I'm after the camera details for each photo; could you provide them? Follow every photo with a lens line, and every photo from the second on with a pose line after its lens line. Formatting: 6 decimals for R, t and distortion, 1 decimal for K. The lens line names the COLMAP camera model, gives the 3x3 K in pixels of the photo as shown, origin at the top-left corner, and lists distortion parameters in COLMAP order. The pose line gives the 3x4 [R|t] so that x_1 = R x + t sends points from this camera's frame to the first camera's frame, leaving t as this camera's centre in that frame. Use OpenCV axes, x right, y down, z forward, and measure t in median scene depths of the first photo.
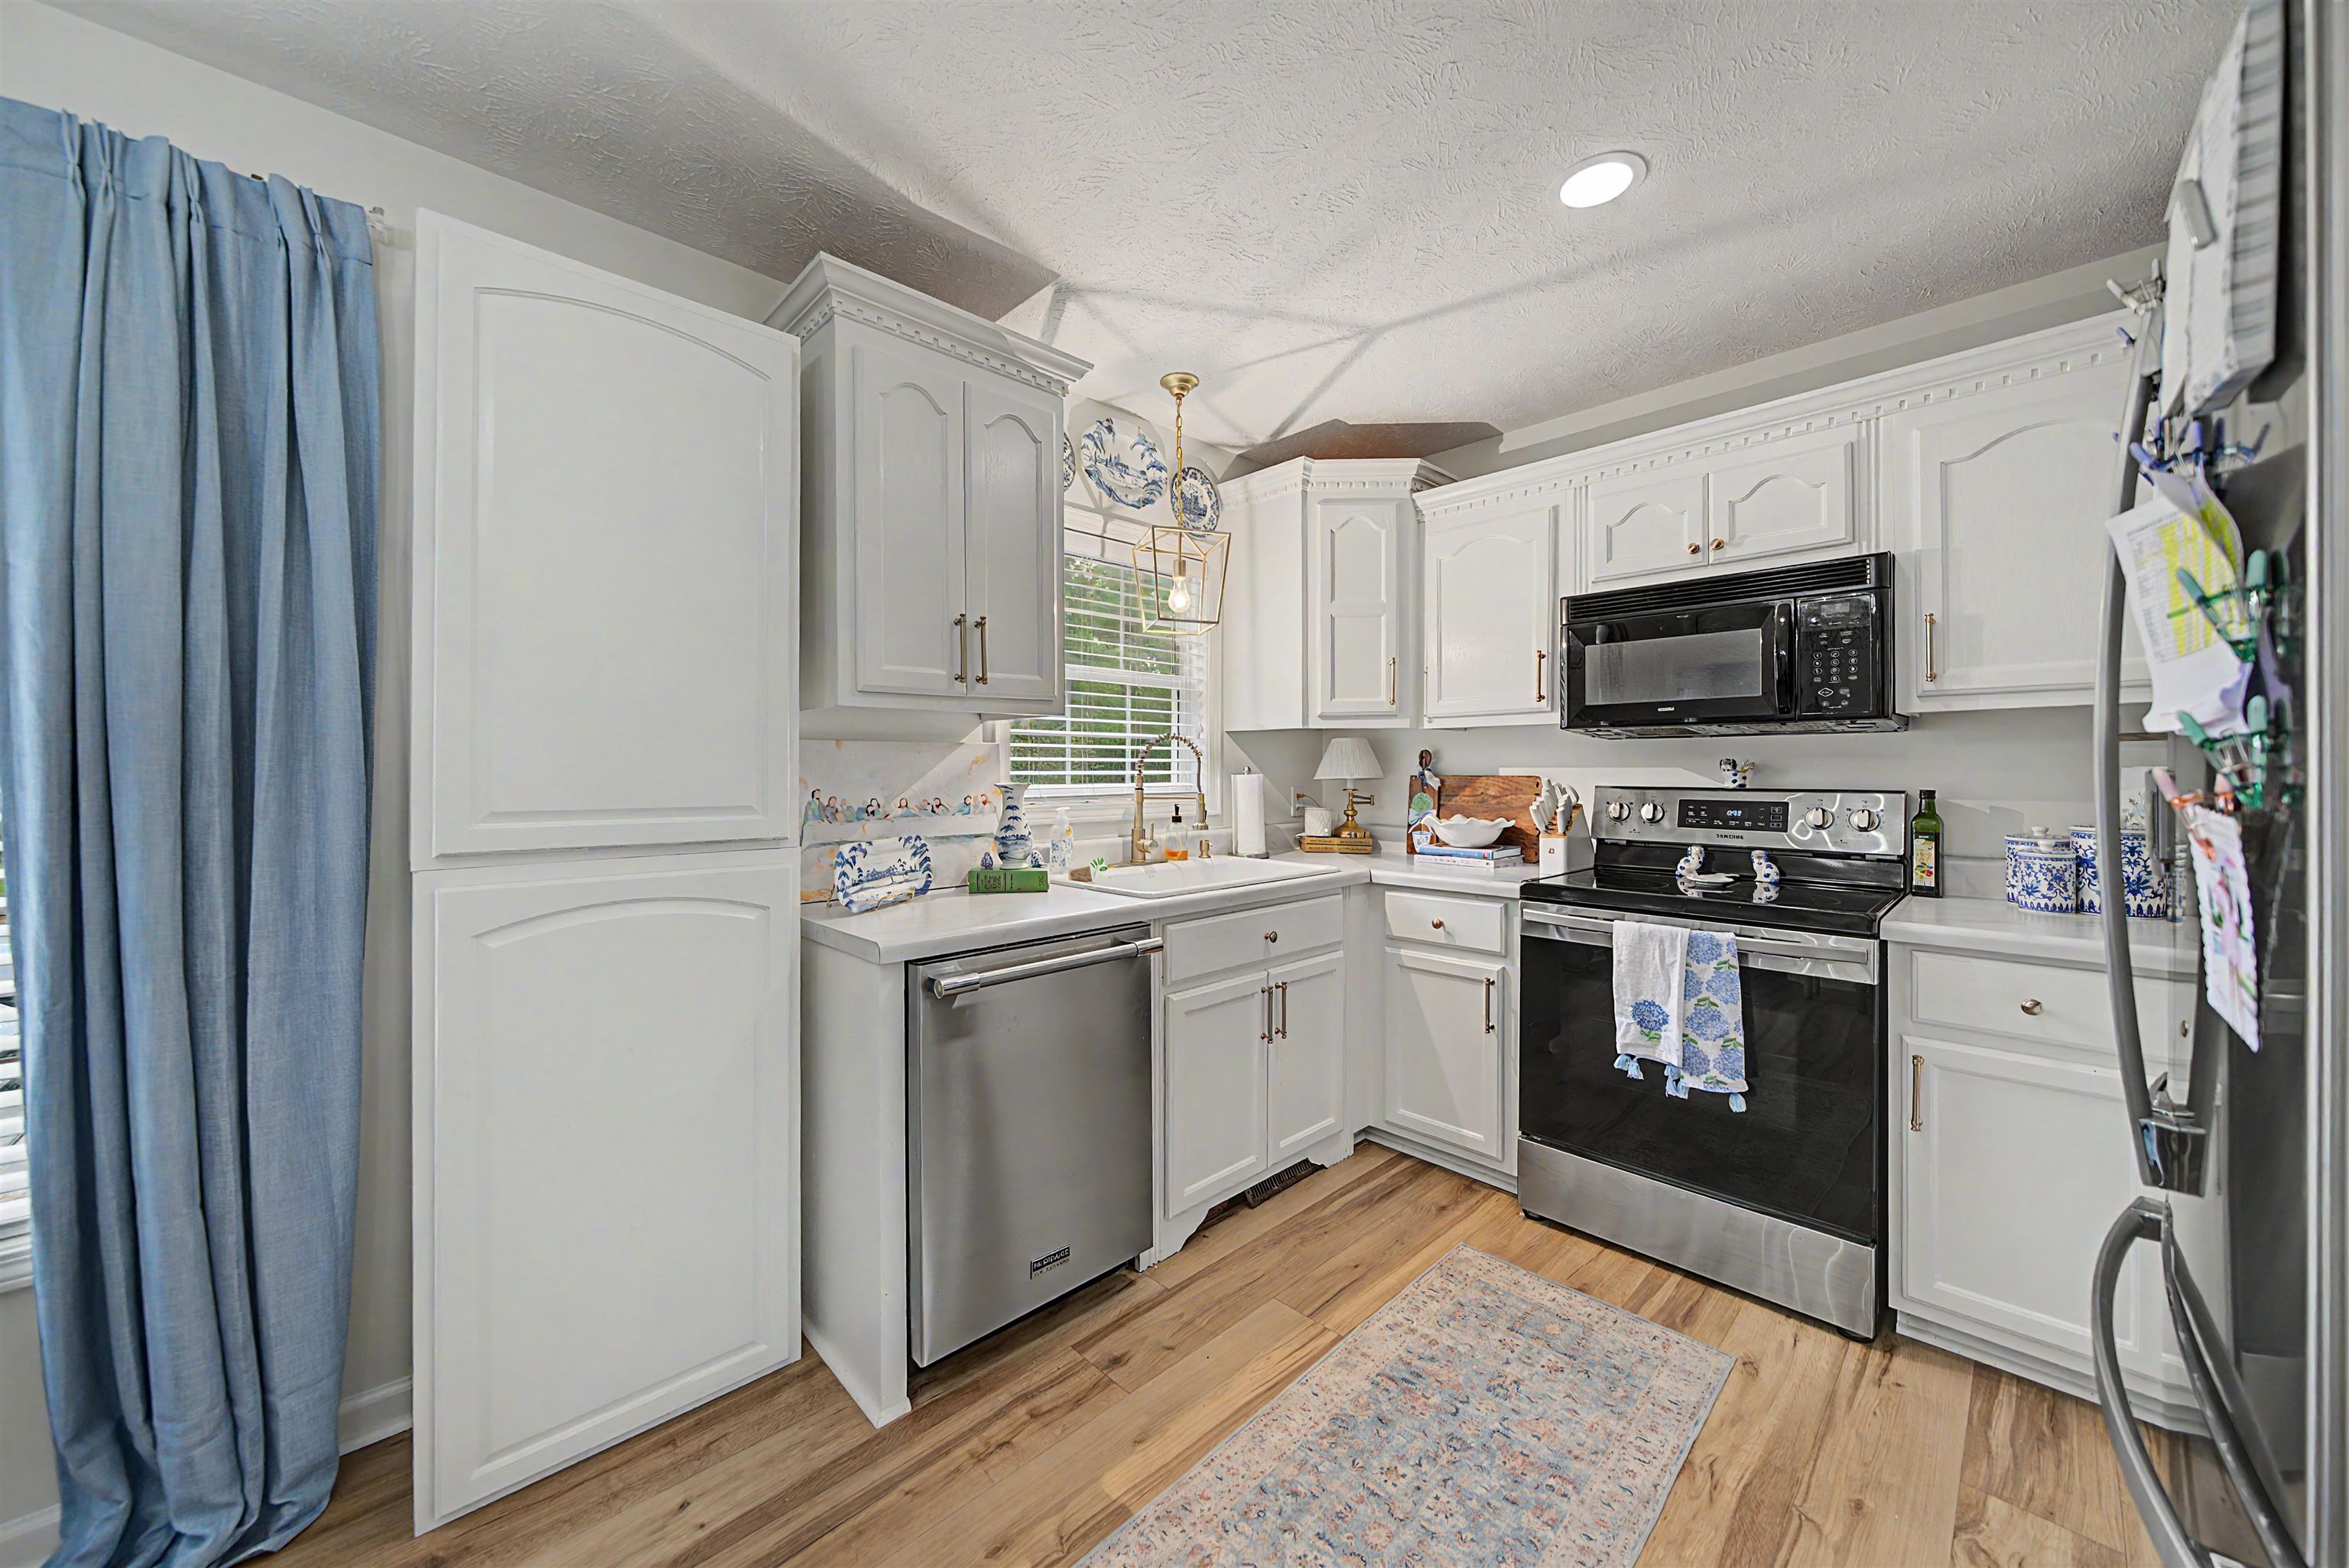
lens RADIAL K [[859.3, 0, 1153.7], [0, 859.3, 769.6], [0, 0, 1]] dist [-0.006928, 0.000258]
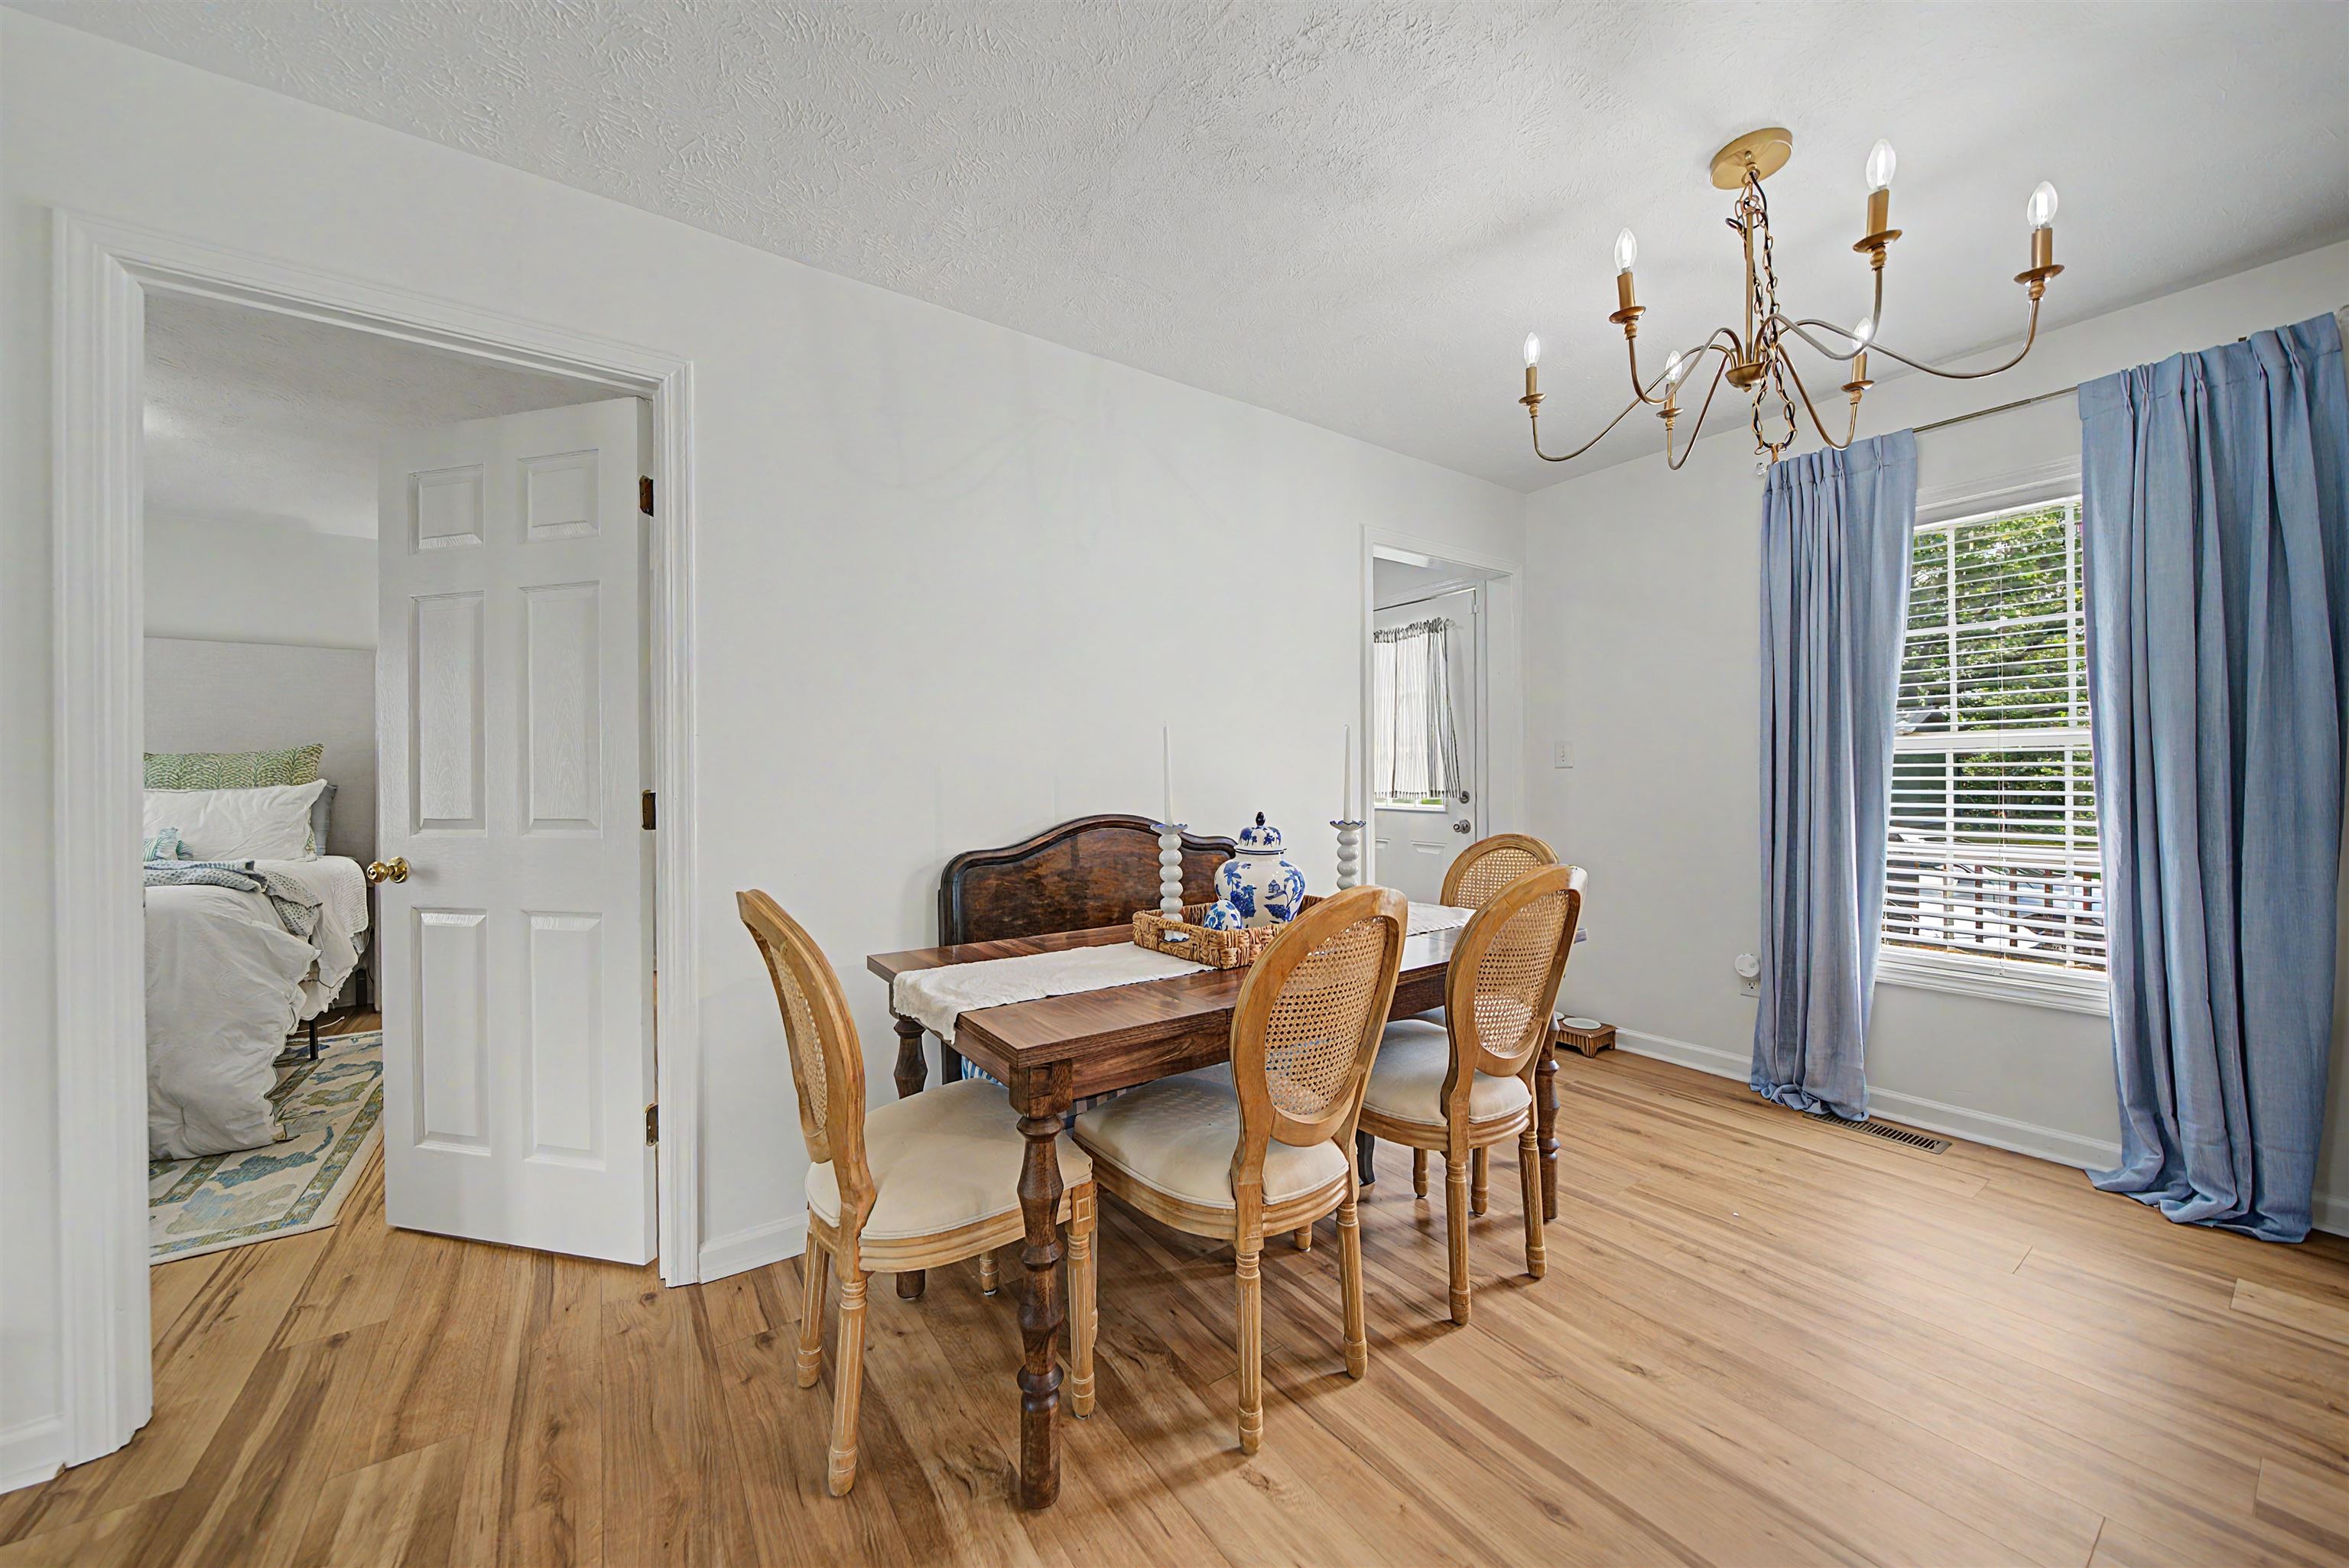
lens RADIAL K [[833.0, 0, 1166.2], [0, 833.0, 776.9], [0, 0, 1]] dist [-0.005456, 0.000493]
pose [[-0.142965, 0.013331, -0.989638, 0.417577], [0.019382, 0.999755, 0.010667, 0.016364], [0.989538, -0.017656, -0.143189, -0.426997]]
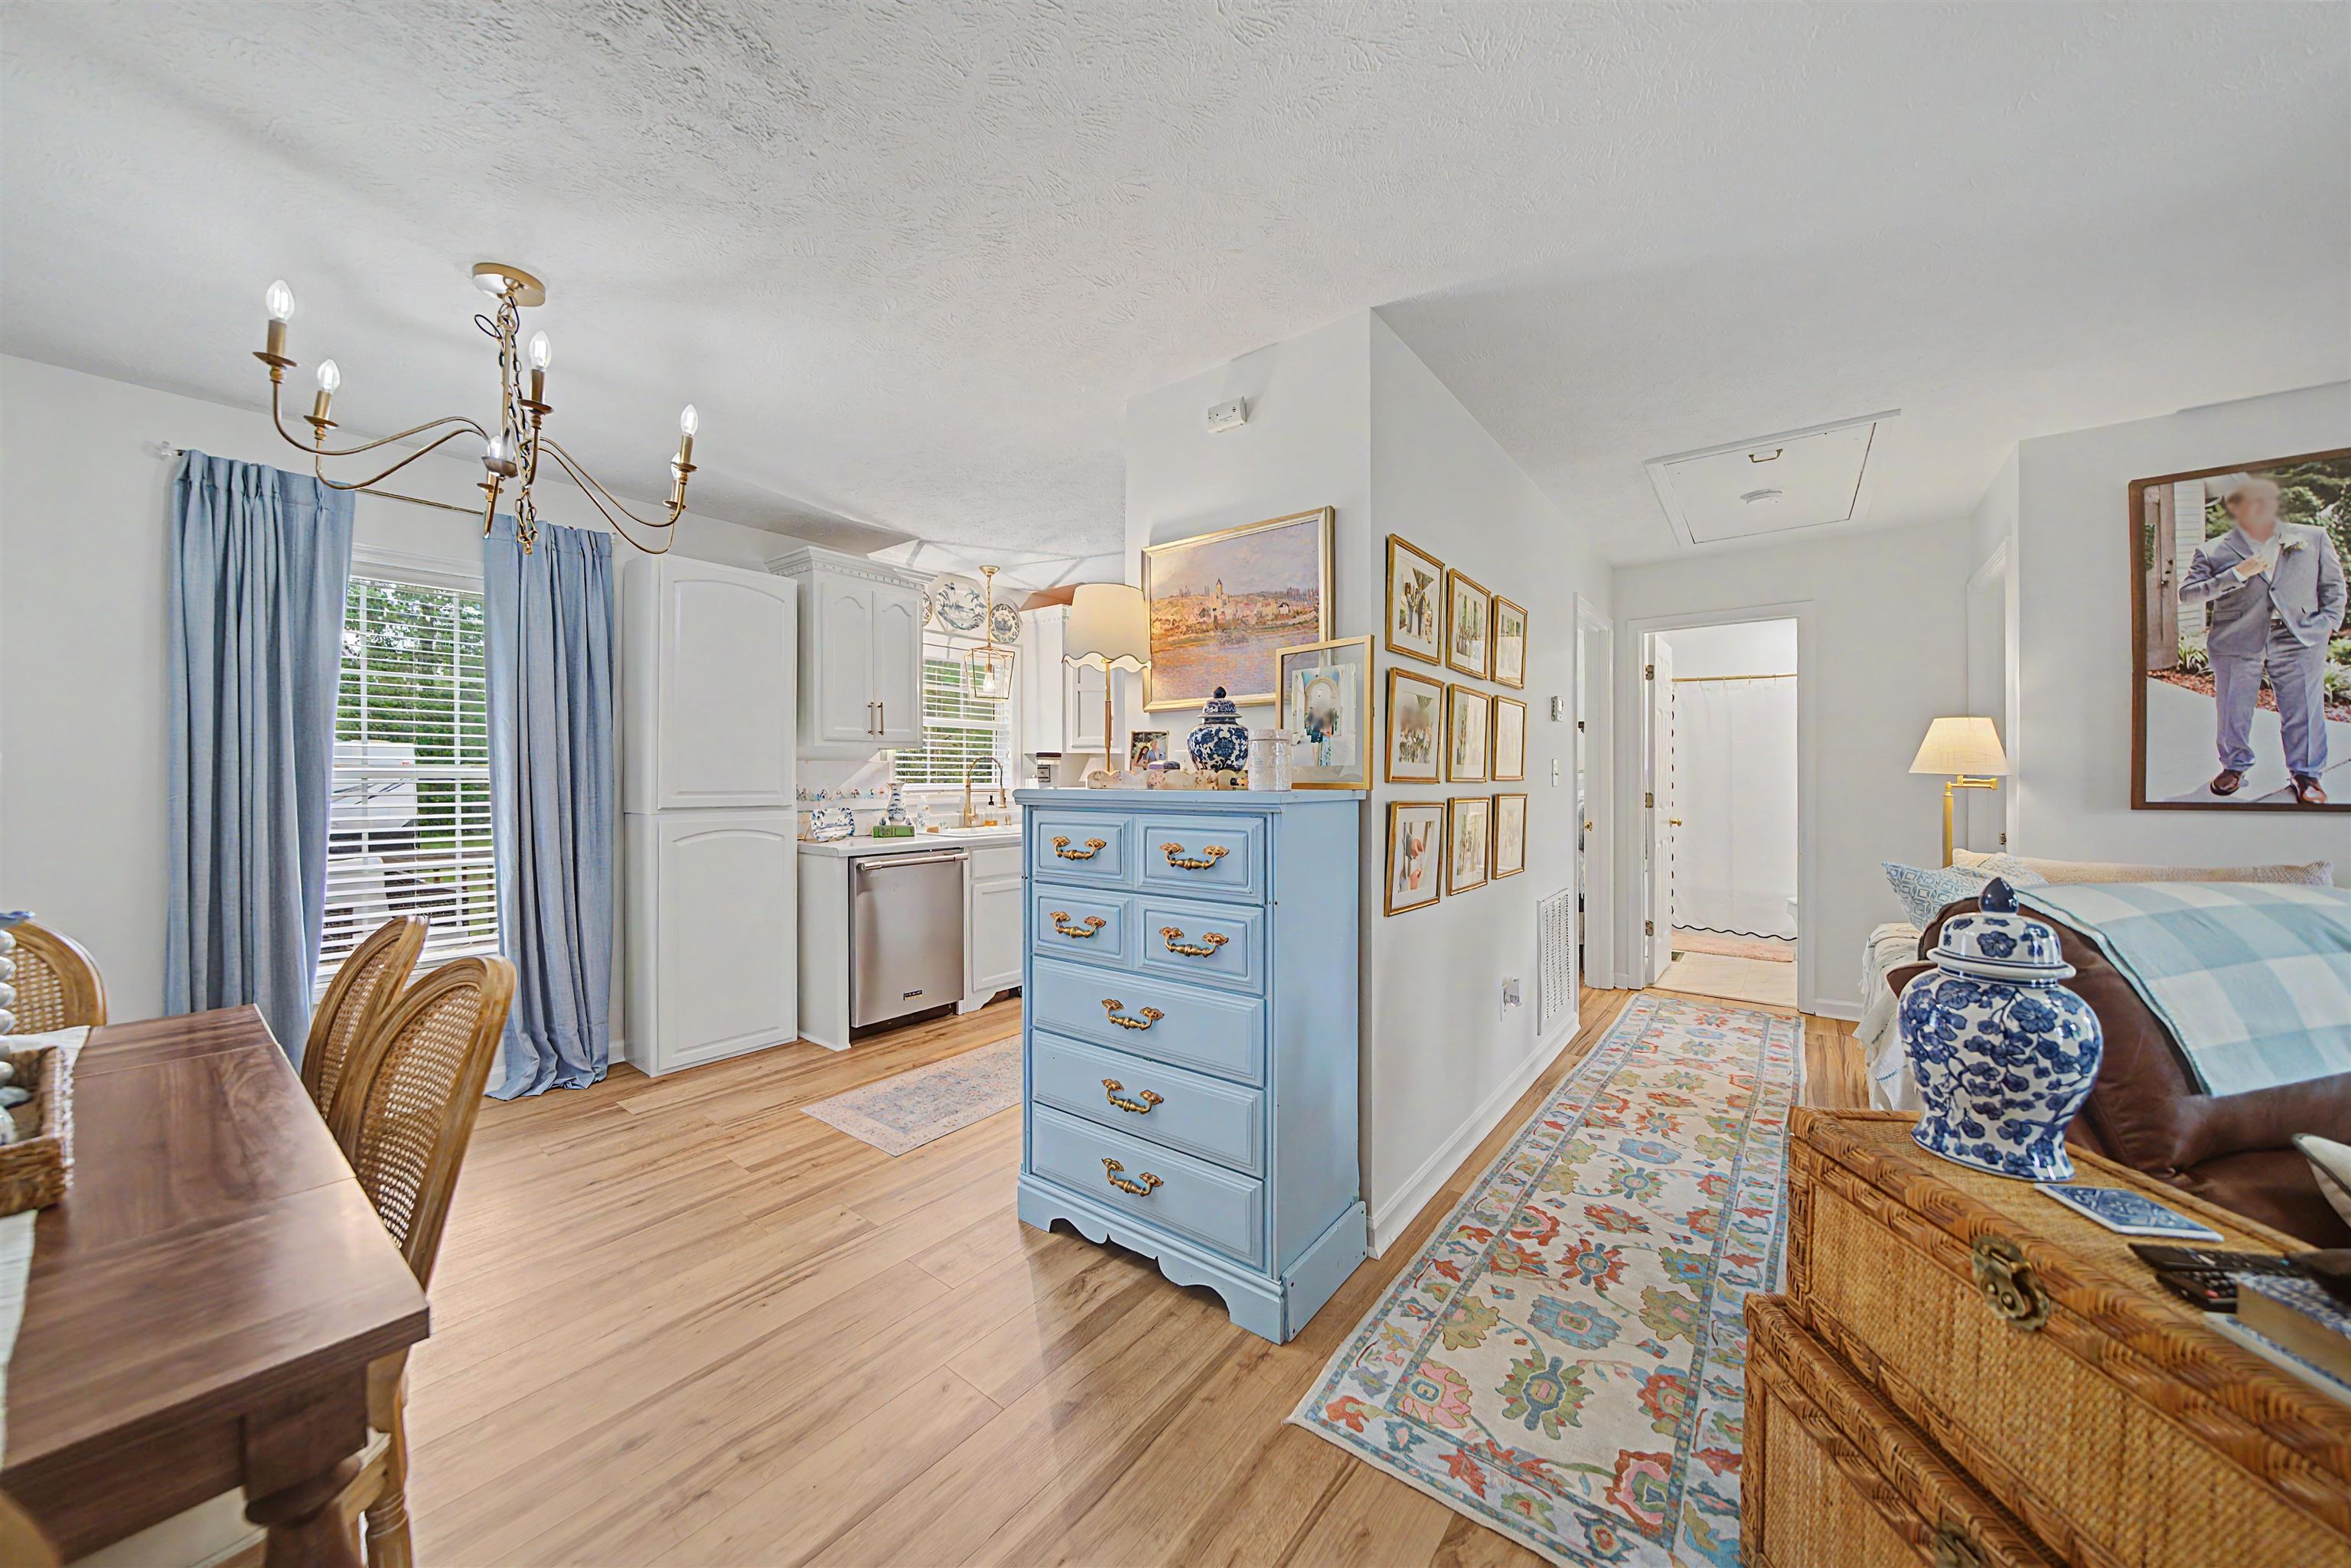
lens RADIAL K [[833.8, 0, 1167.8], [0, 833.8, 777.3], [0, 0, 1]] dist [-0.005456, 0.000493]
pose [[0.988182, 0.003016, 0.153258, 0.158555], [-0.003002, 0.999995, -0.000325, 0.003615], [-0.153259, -0.000139, 0.988186, -0.988153]]
